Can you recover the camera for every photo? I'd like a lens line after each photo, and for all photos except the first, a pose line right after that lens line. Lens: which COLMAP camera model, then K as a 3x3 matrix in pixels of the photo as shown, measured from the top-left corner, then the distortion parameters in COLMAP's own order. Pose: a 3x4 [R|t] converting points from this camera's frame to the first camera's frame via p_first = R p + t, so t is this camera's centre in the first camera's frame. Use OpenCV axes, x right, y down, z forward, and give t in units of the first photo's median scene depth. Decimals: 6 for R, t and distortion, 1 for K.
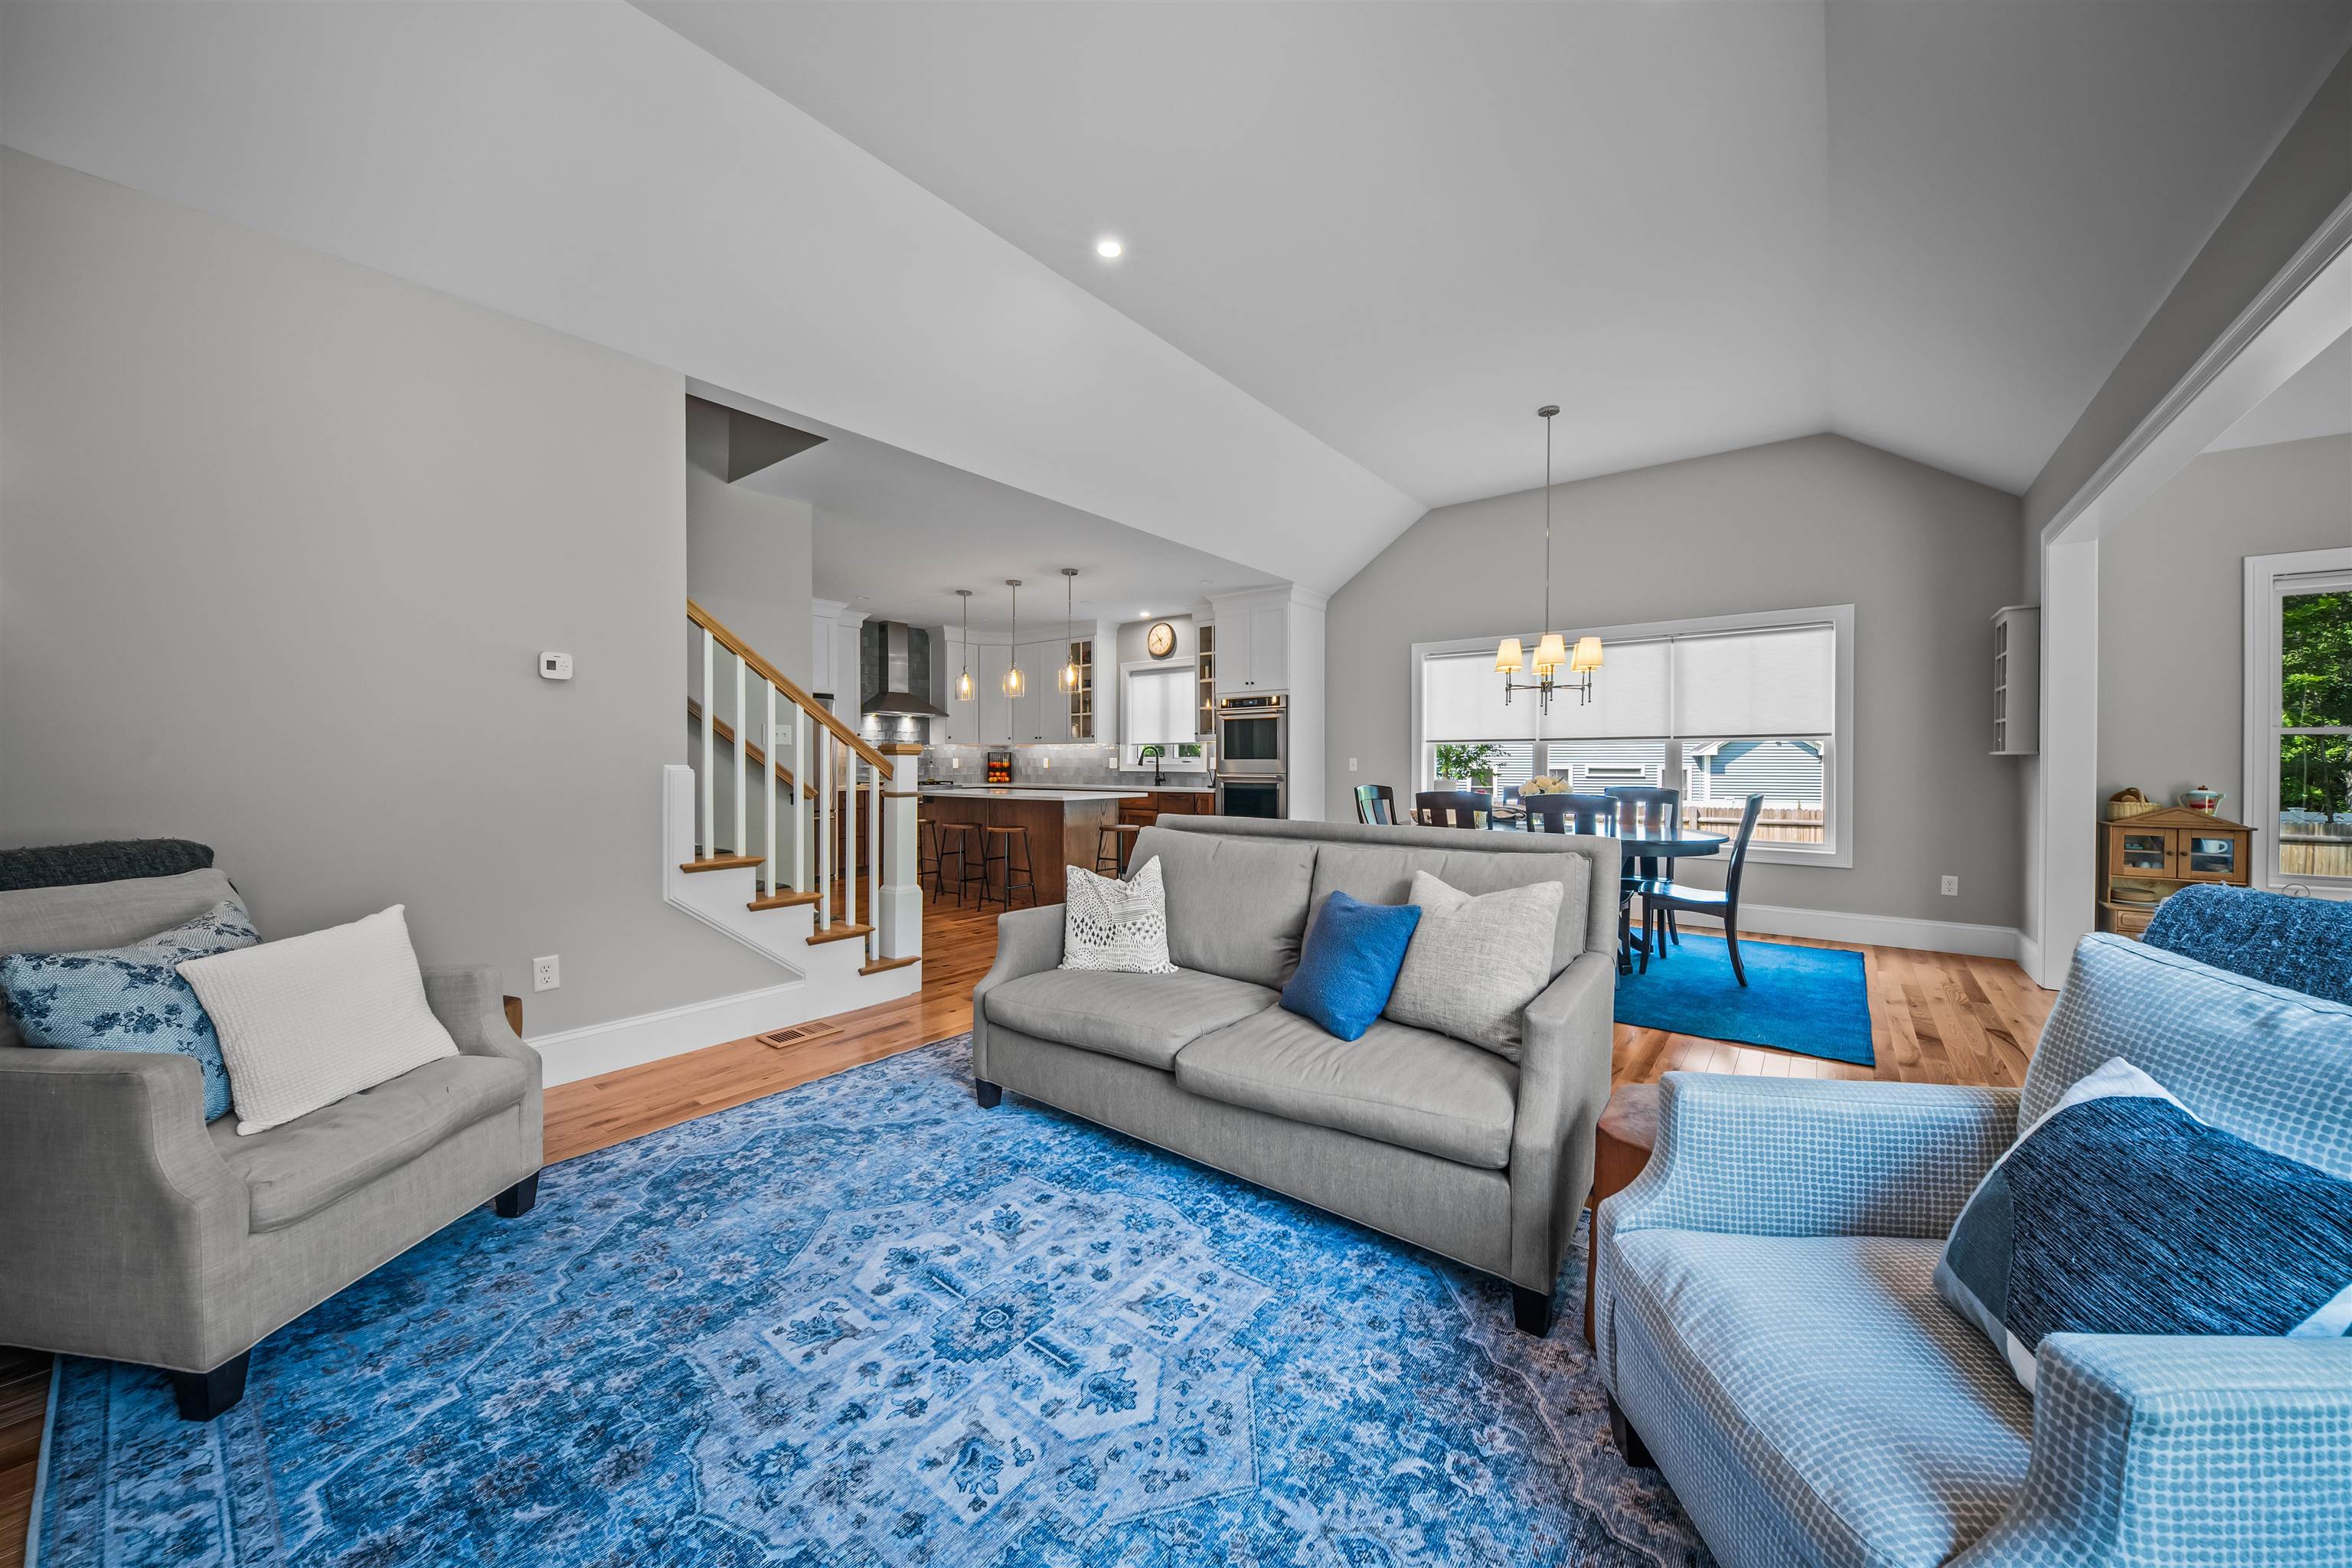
lens RADIAL K [[833.0, 0, 1168.2], [0, 833.0, 772.3], [0, 0, 1]] dist [-0.001978, -0.000636]
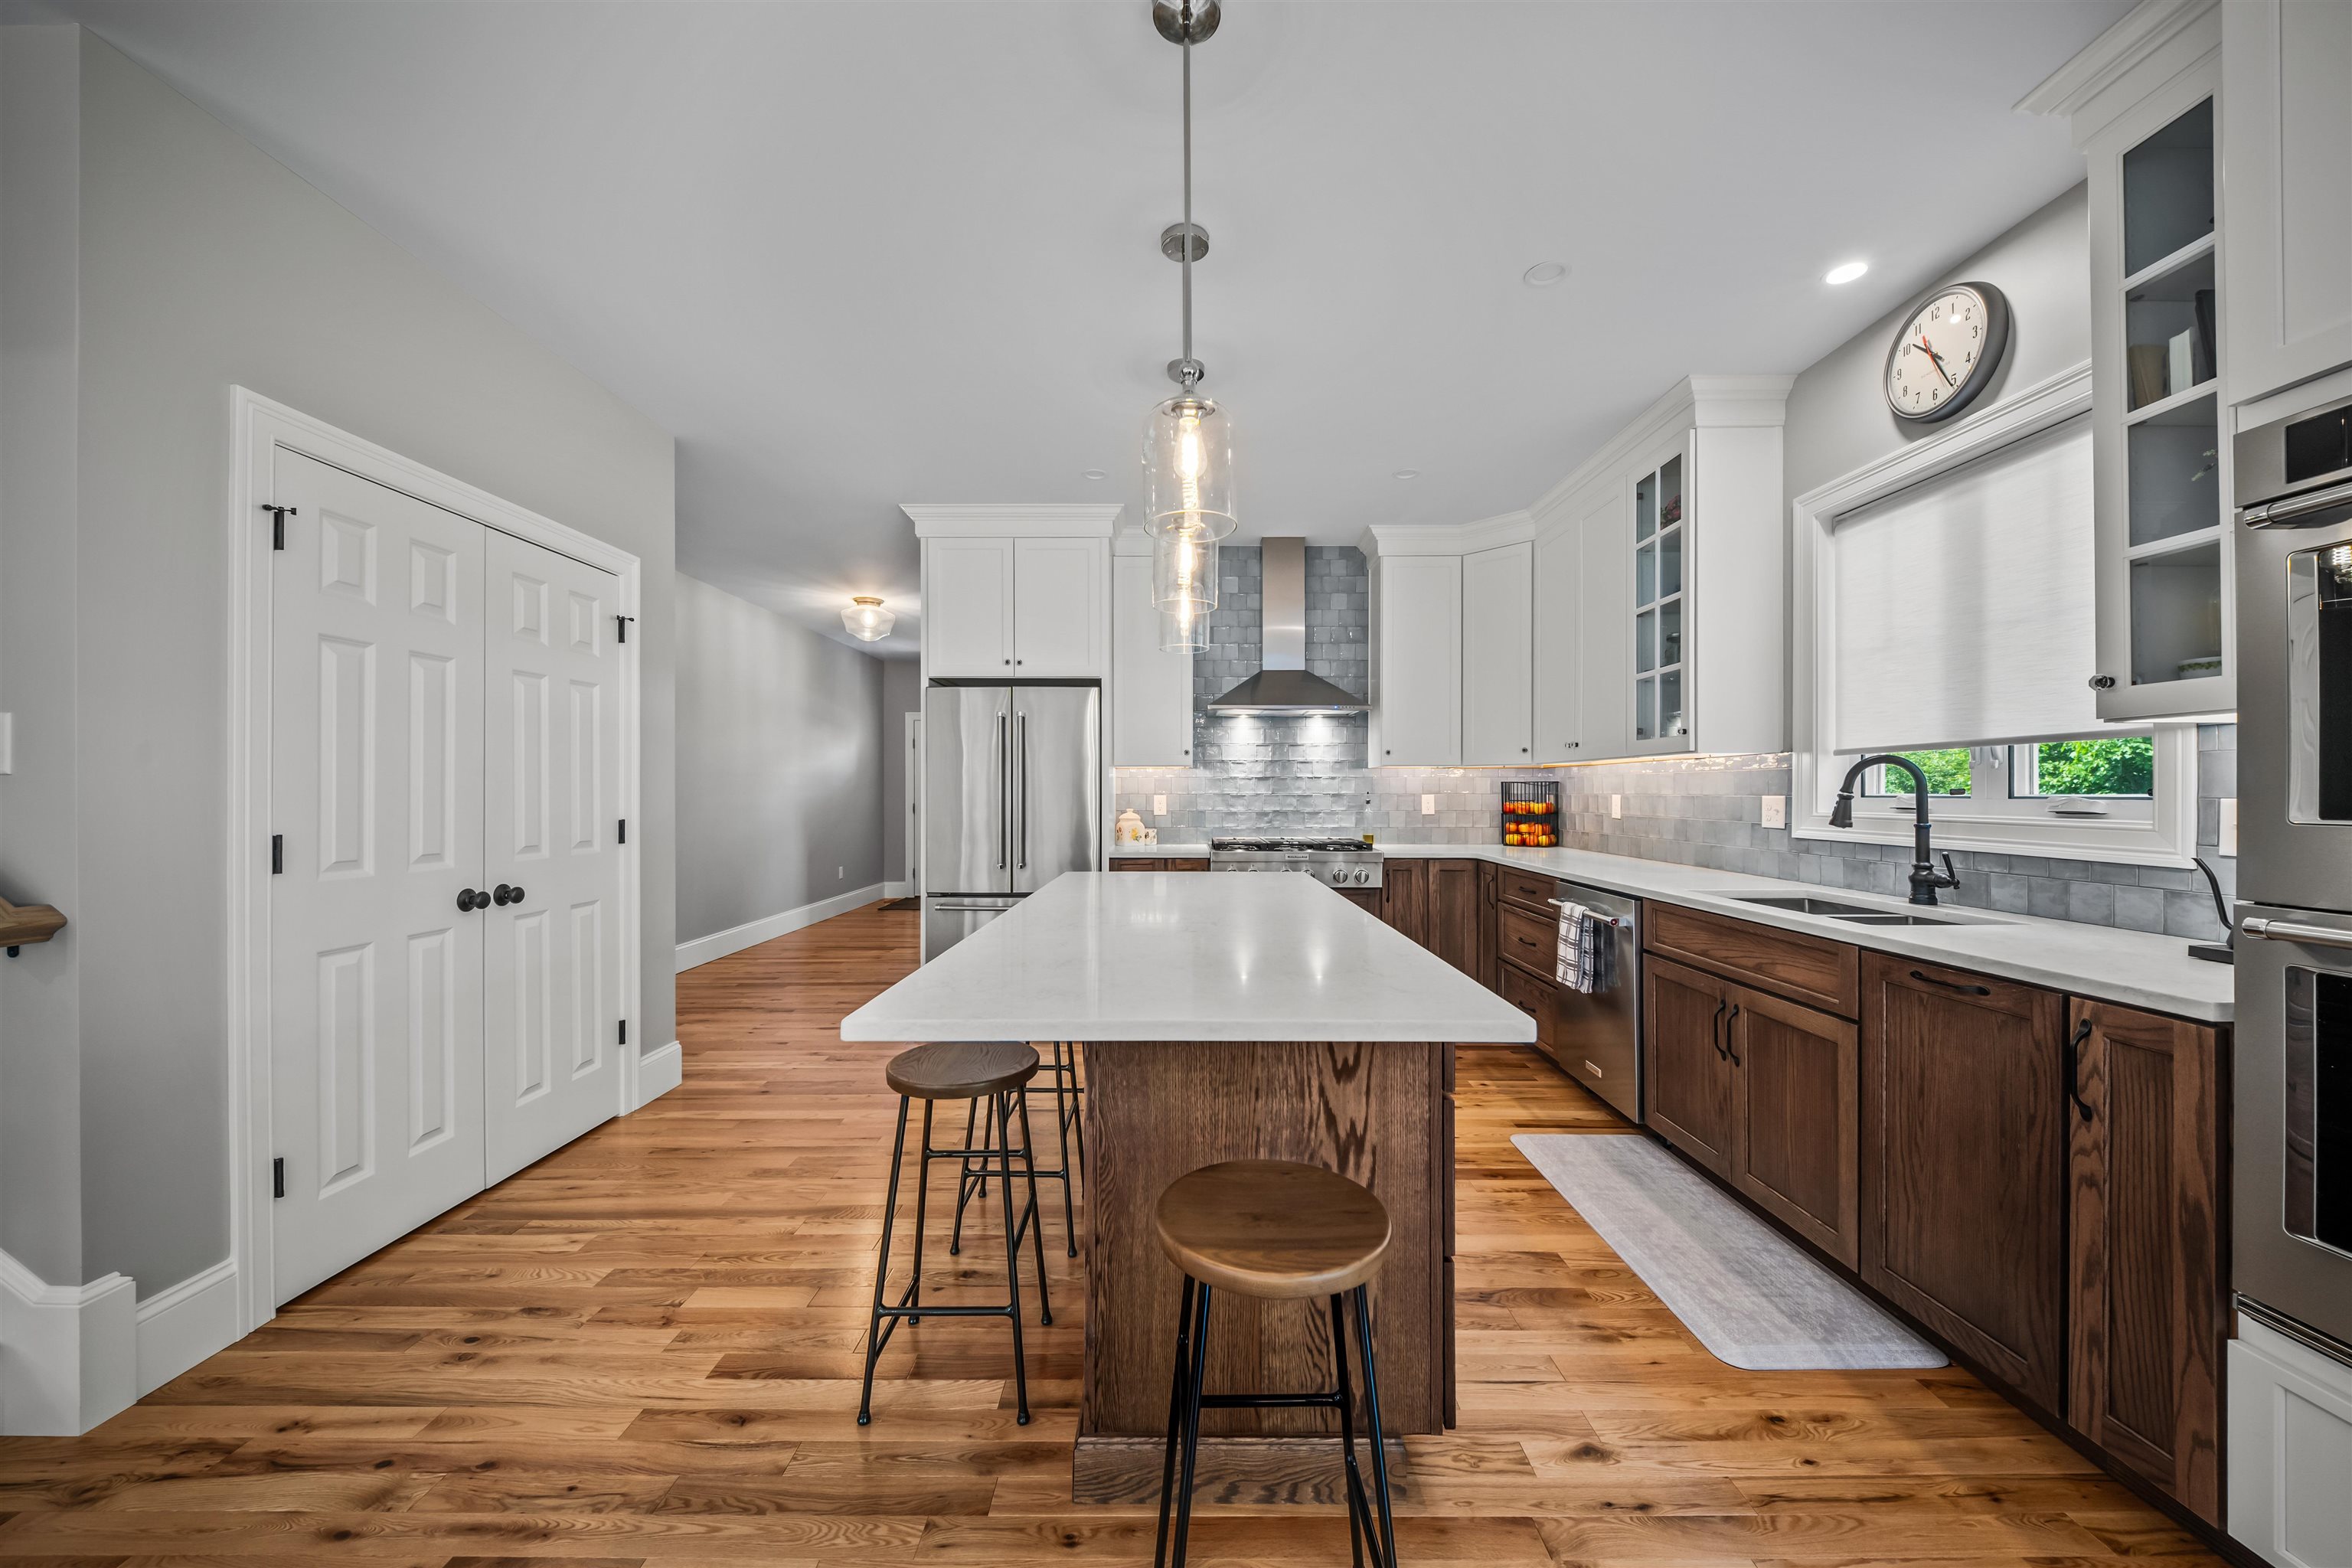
lens RADIAL K [[833.0, 0, 1175.4], [0, 833.0, 790.1], [0, 0, 1]] dist [-0.001978, -0.000636]
pose [[0.610400, -0.003673, -0.792085, 0.050965], [-0.005726, 0.999943, -0.009049, -0.015635], [0.792073, 0.010059, 0.610344, 0.630973]]
